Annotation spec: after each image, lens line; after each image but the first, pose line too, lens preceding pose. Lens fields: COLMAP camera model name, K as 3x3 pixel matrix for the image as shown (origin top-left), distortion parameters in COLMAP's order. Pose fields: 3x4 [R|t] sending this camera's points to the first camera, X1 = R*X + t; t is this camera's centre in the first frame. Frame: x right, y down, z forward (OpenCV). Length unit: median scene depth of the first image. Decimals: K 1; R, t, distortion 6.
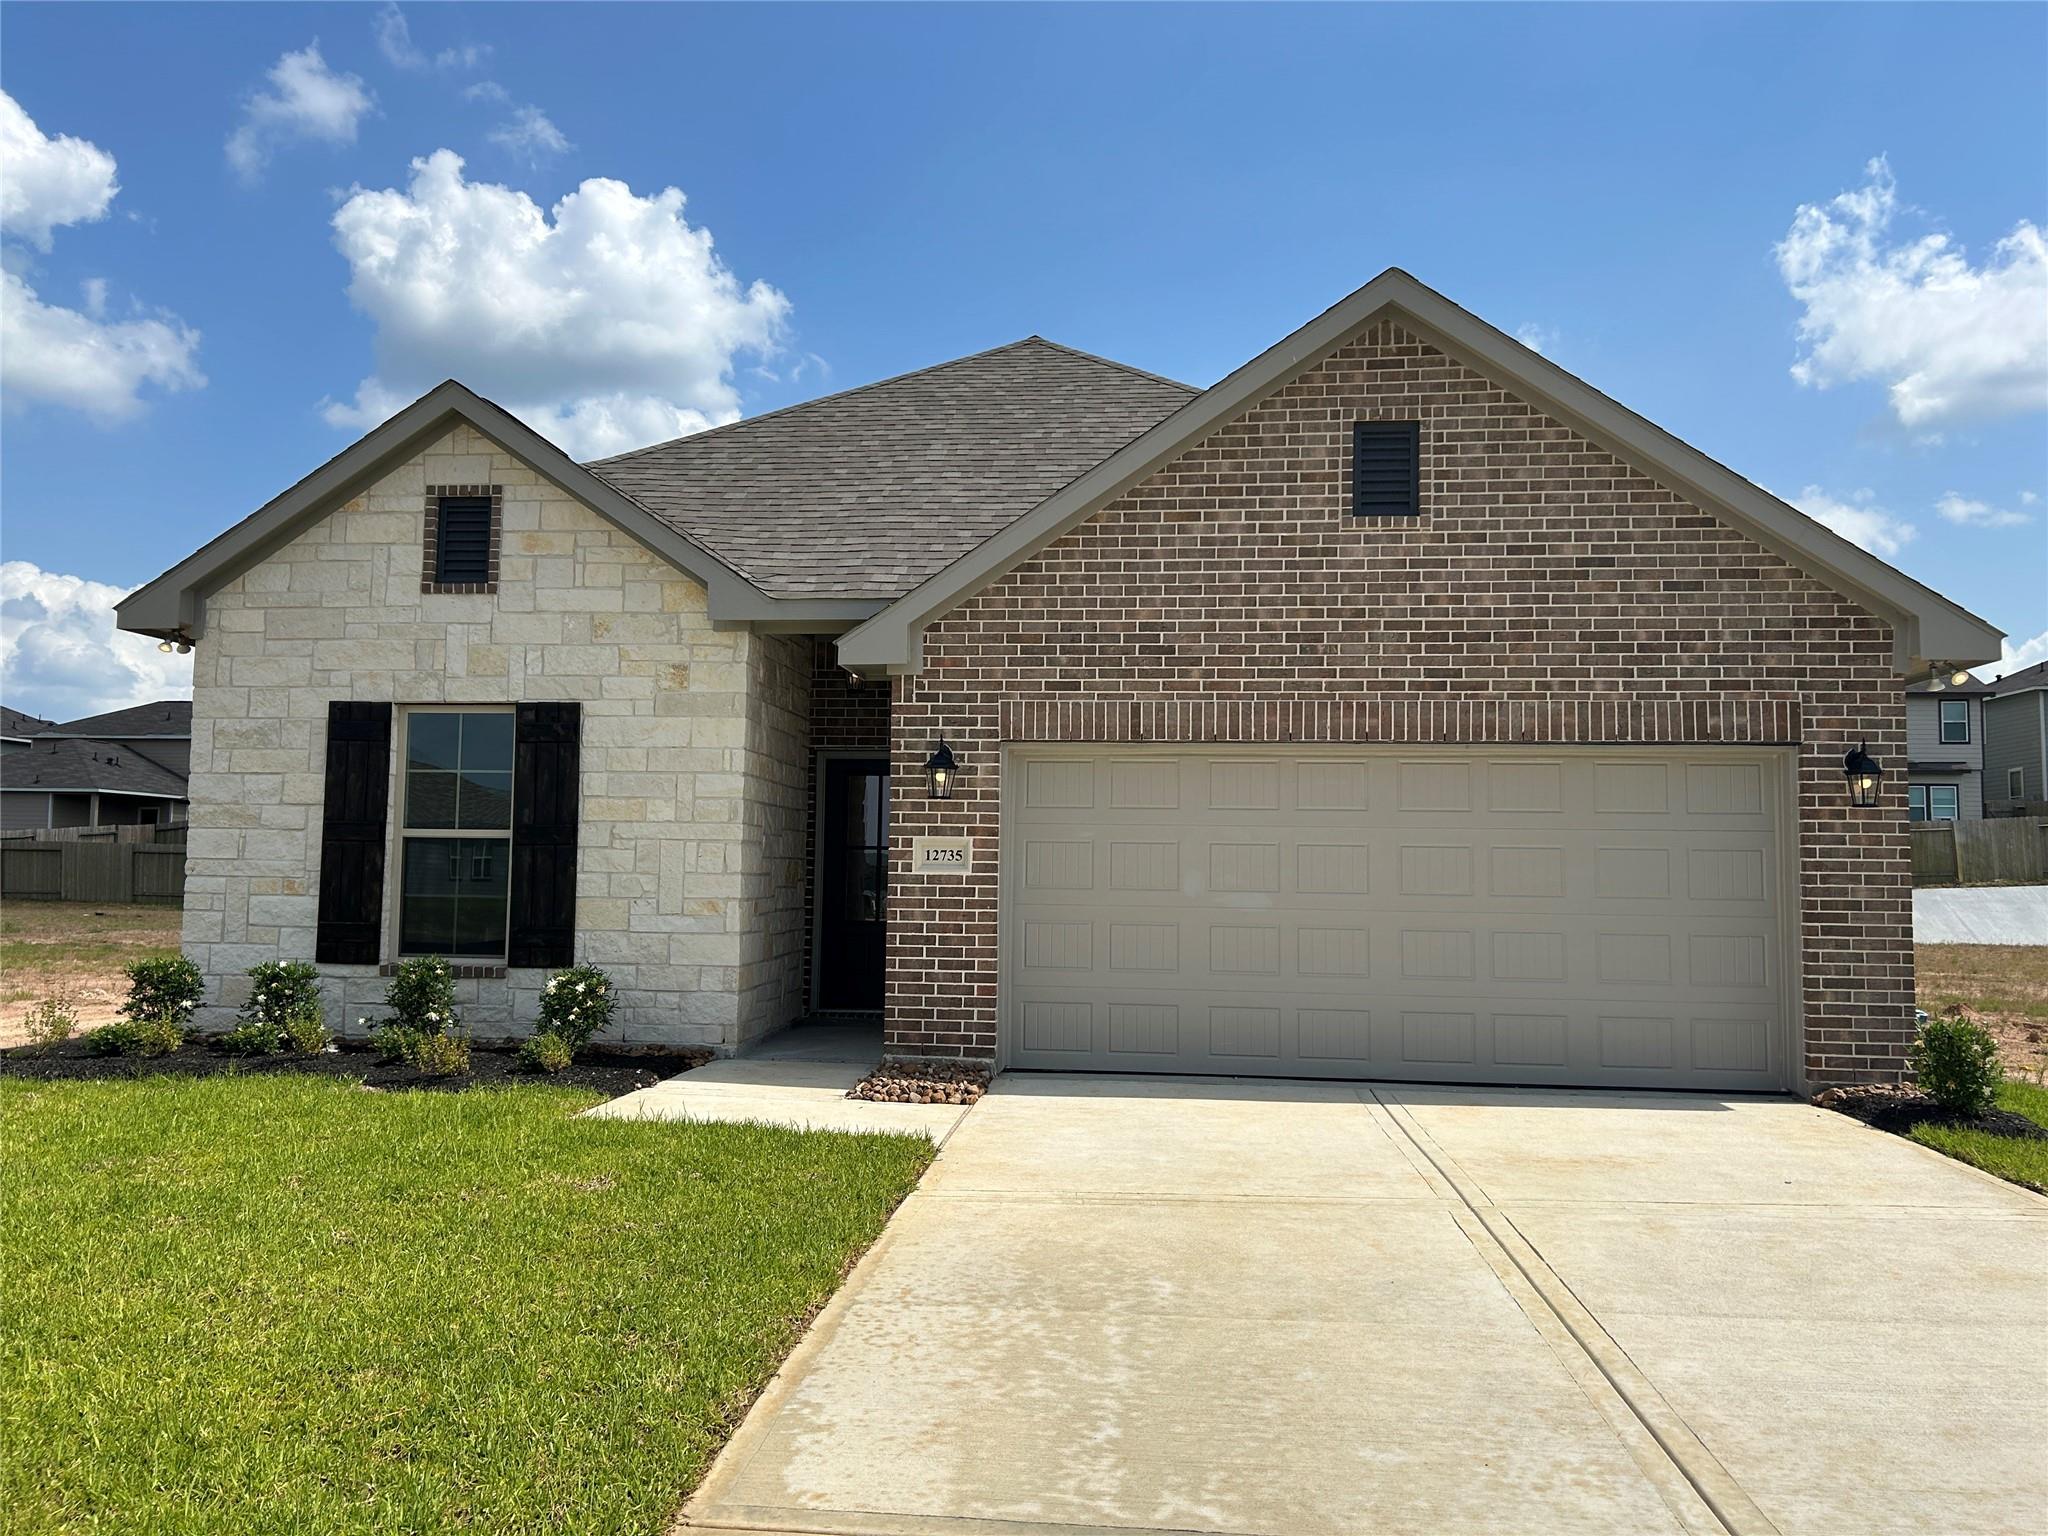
lens RADIAL K [[1534.5, 0, 1024.0], [0, 1534.5, 768.0], [0, 0, 1]] dist [0.034271, -0.005696]
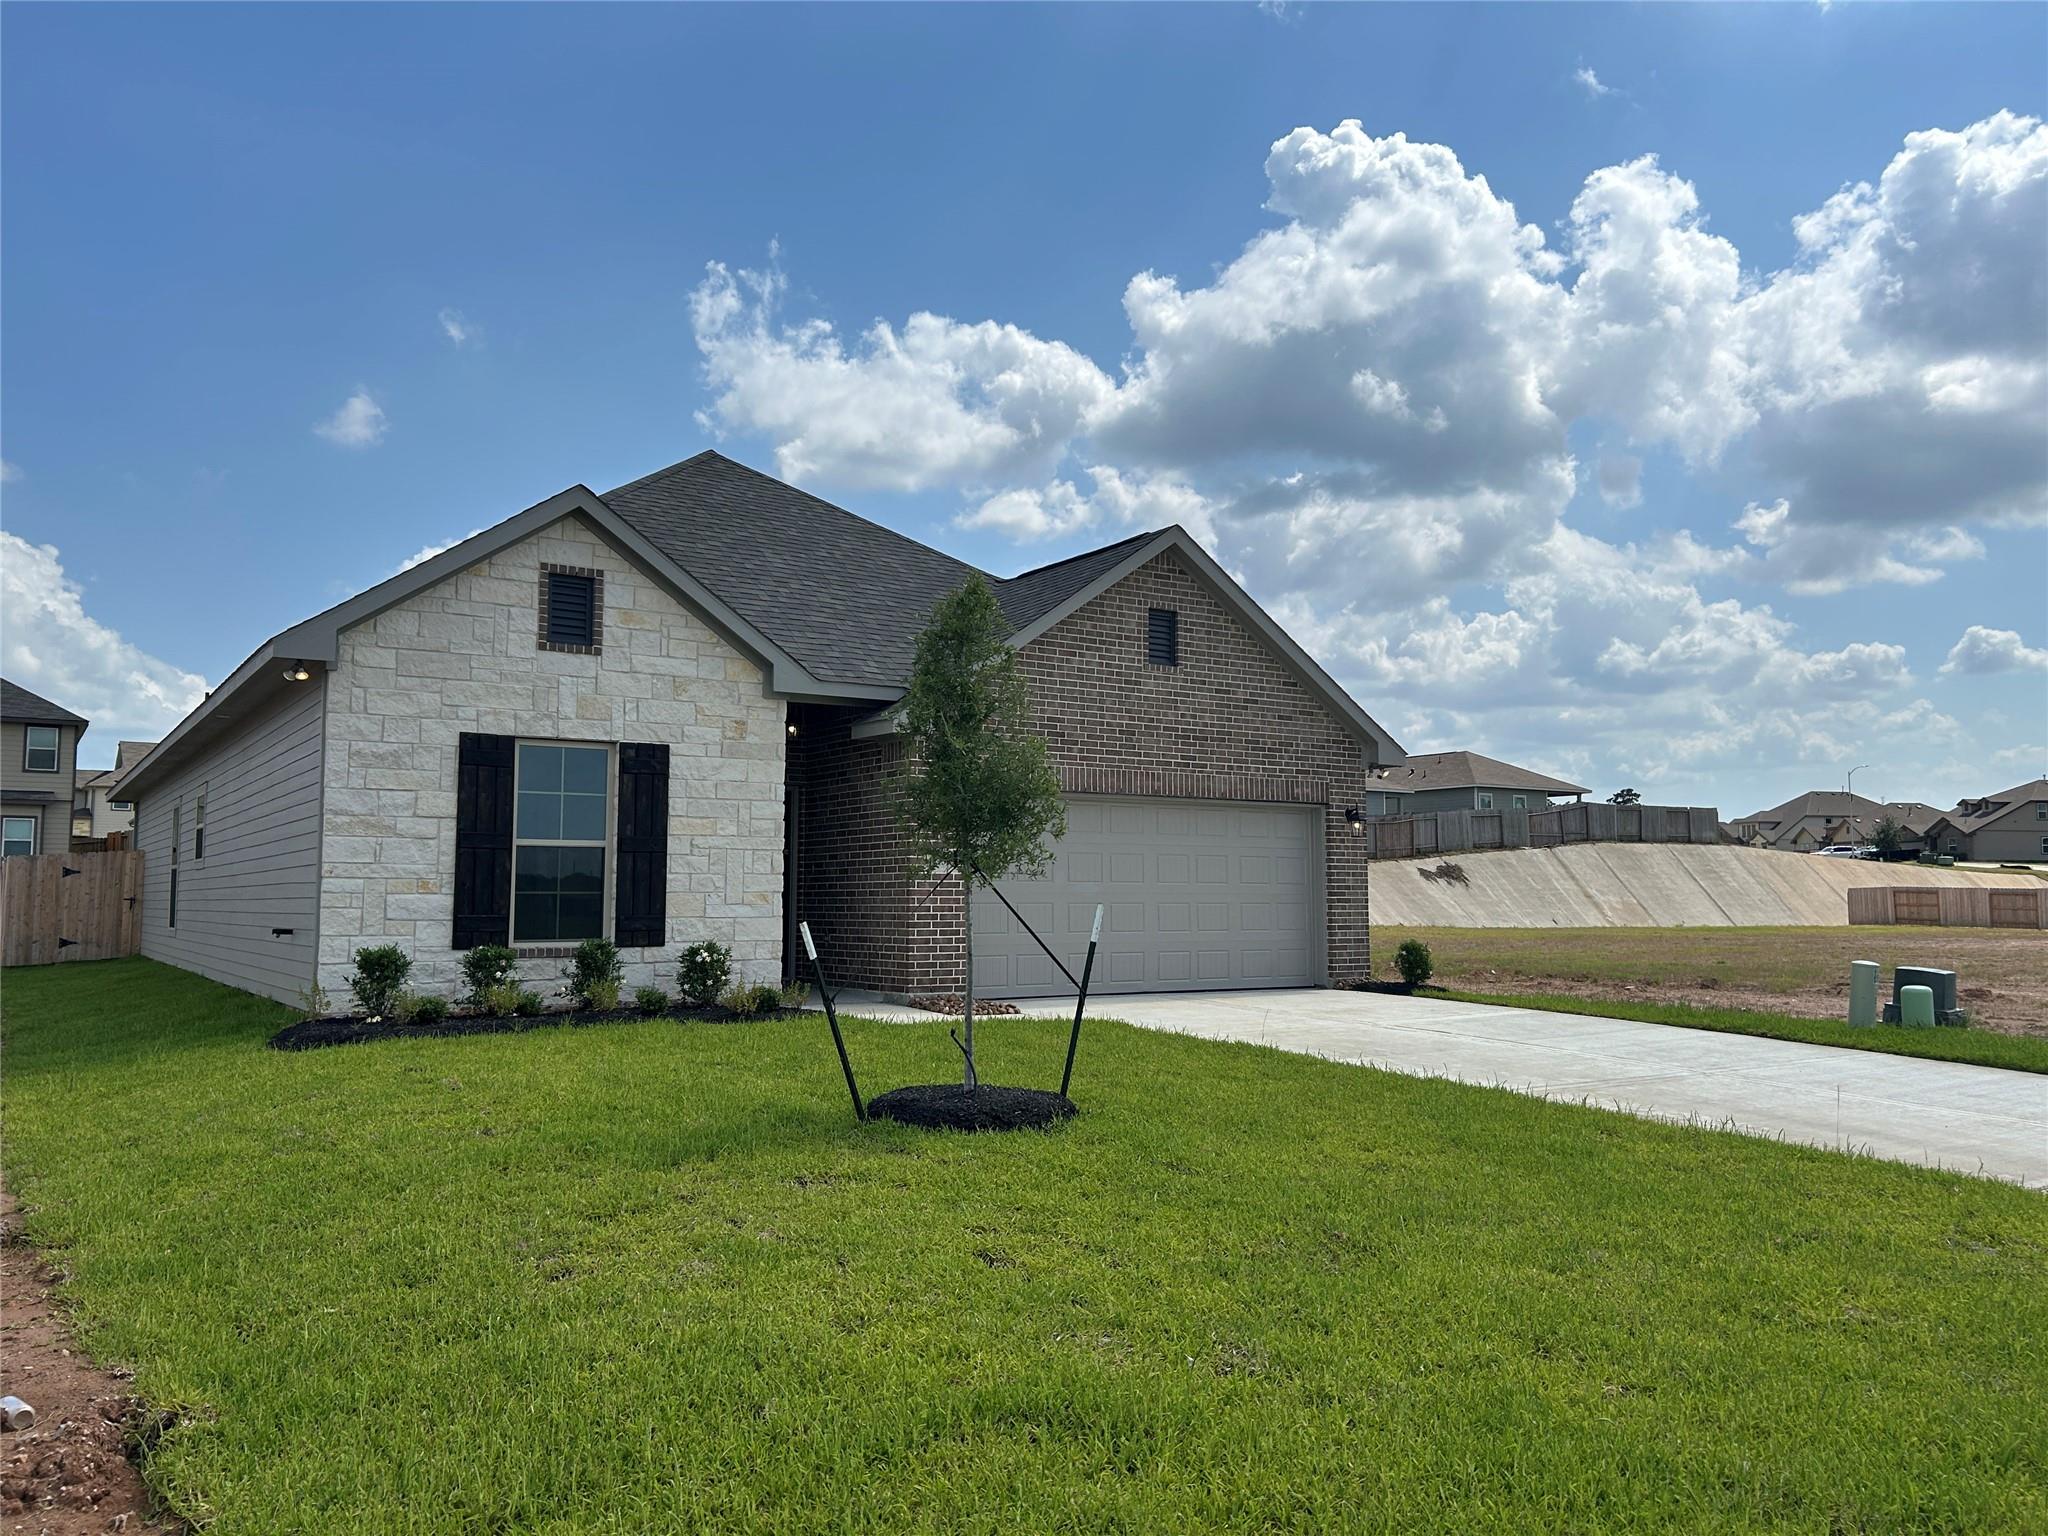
lens RADIAL K [[1534.5, 0, 1024.0], [0, 1534.5, 768.0], [0, 0, 1]] dist [0.034271, -0.005696]
pose [[0.768662, 0.041154, 0.638329, -0.890544], [-0.035337, 0.999136, -0.021864, -0.004499], [-0.638678, -0.005751, 0.769453, -0.206271]]
